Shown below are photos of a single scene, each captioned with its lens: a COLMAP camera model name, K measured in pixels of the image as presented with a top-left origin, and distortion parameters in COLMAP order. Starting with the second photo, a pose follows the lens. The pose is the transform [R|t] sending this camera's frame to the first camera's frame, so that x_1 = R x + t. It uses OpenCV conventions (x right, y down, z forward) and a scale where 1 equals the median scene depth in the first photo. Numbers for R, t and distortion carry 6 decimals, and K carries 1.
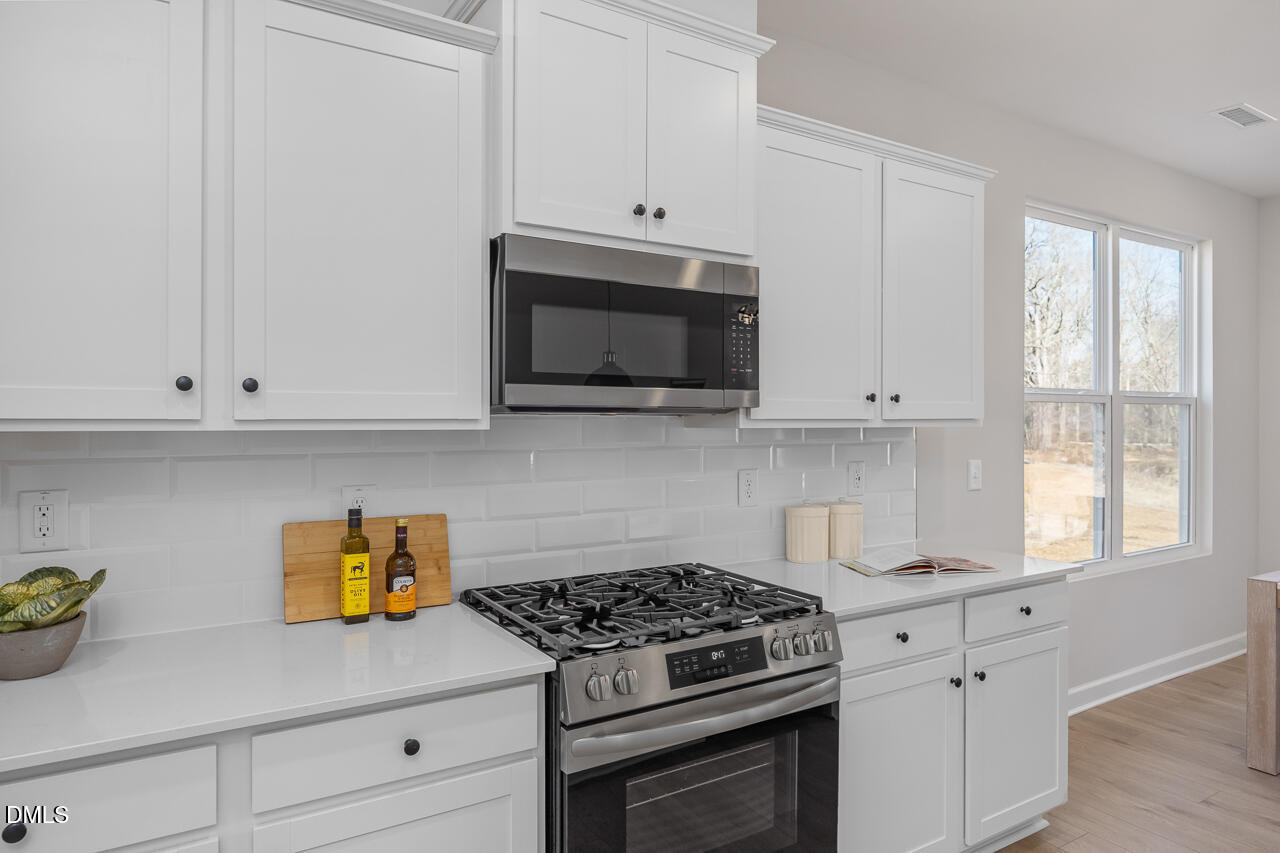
lens RADIAL K [[781.8, 0, 640.1], [0, 781.8, 424.9], [0, 0, 1]] dist [0.006584, -0.000175]
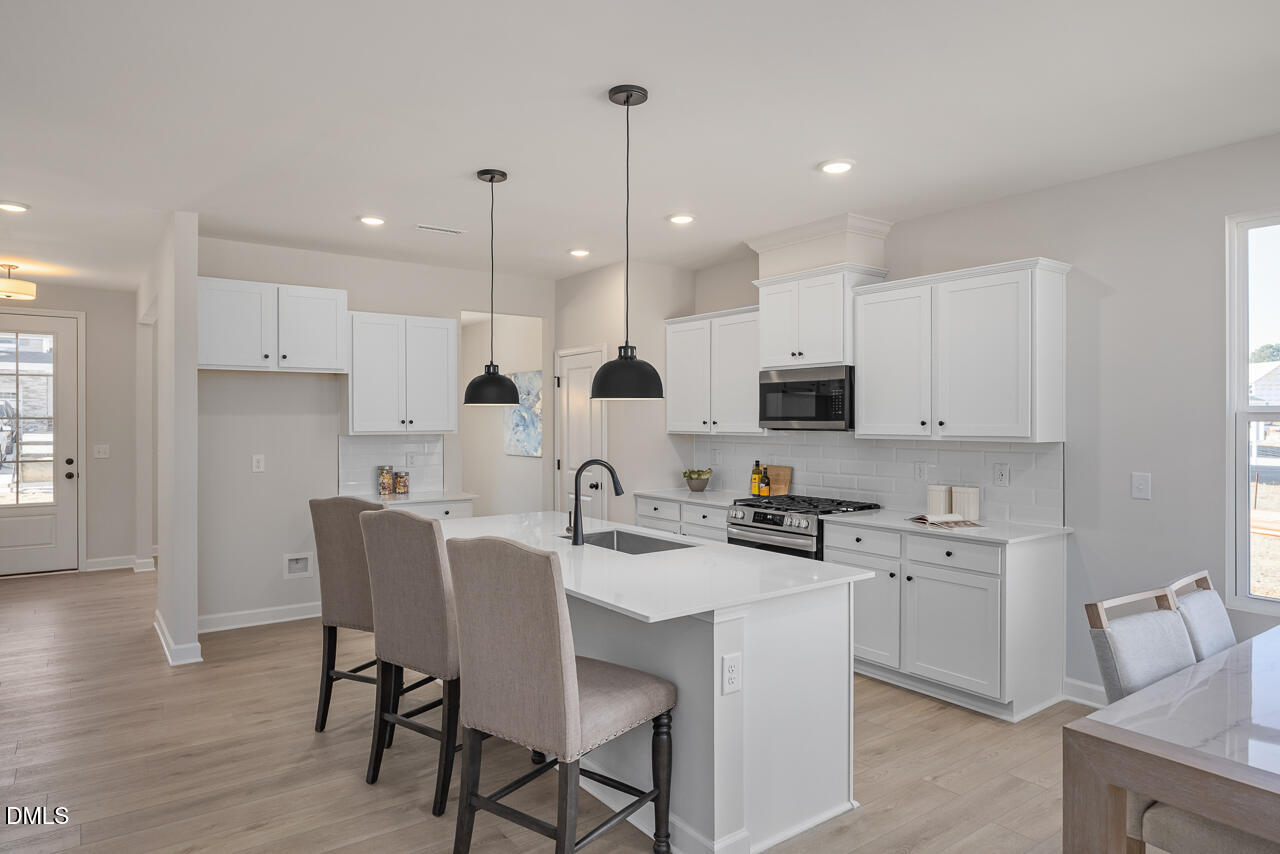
lens RADIAL K [[781.8, 0, 640.9], [0, 781.8, 422.3], [0, 0, 1]] dist [0.006584, -0.000175]
pose [[0.076385, 0.001185, -0.997078, 2.589071], [-0.011794, 0.999930, 0.000284, -0.038401], [0.997009, 0.011738, 0.076393, 0.286884]]
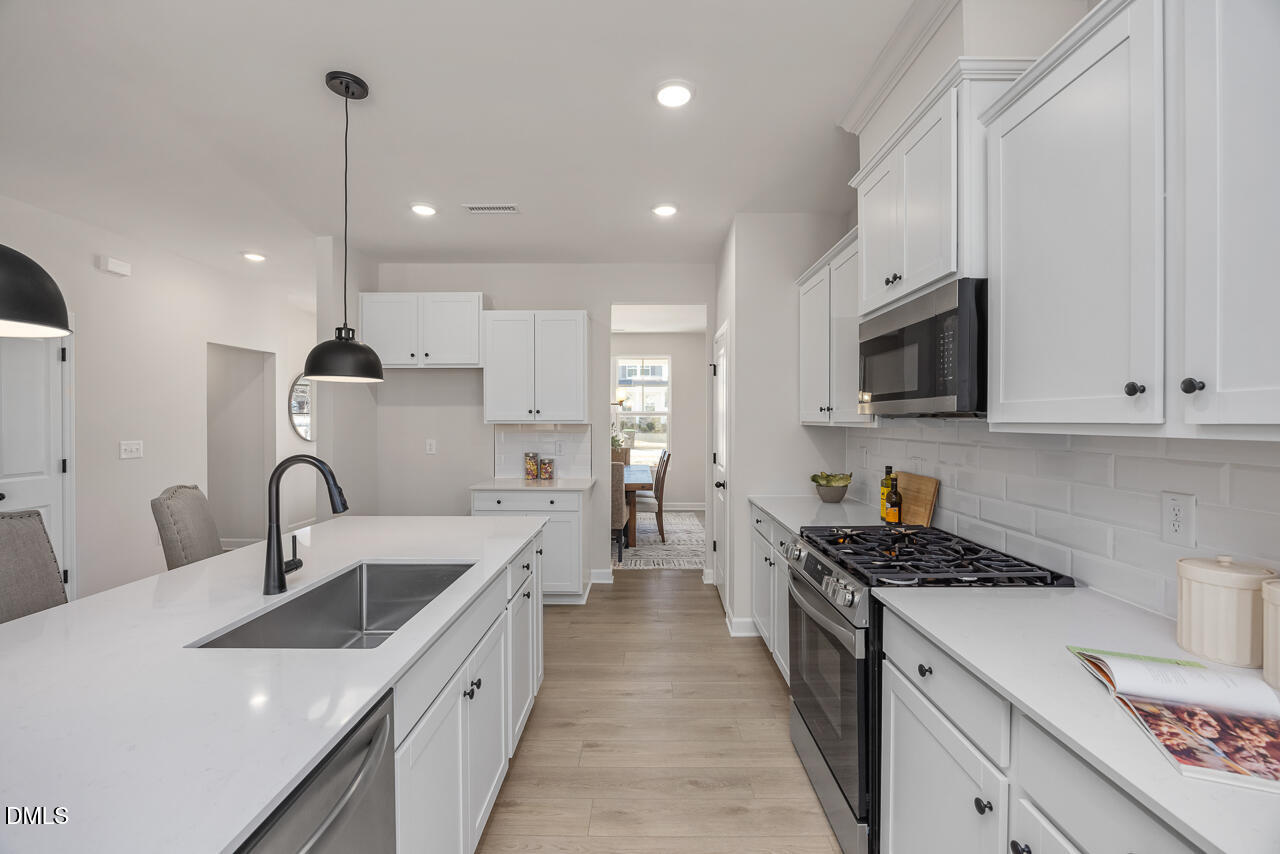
lens RADIAL K [[534.7, 0, 639.7], [0, 534.7, 424.4], [0, 0, 1]] dist [-0.004942, -0.000272]
pose [[-0.531456, 0.002986, -0.847081, 1.109726], [-0.013581, 0.999835, 0.012045, -0.008383], [0.846977, 0.017906, -0.531327, 1.139604]]
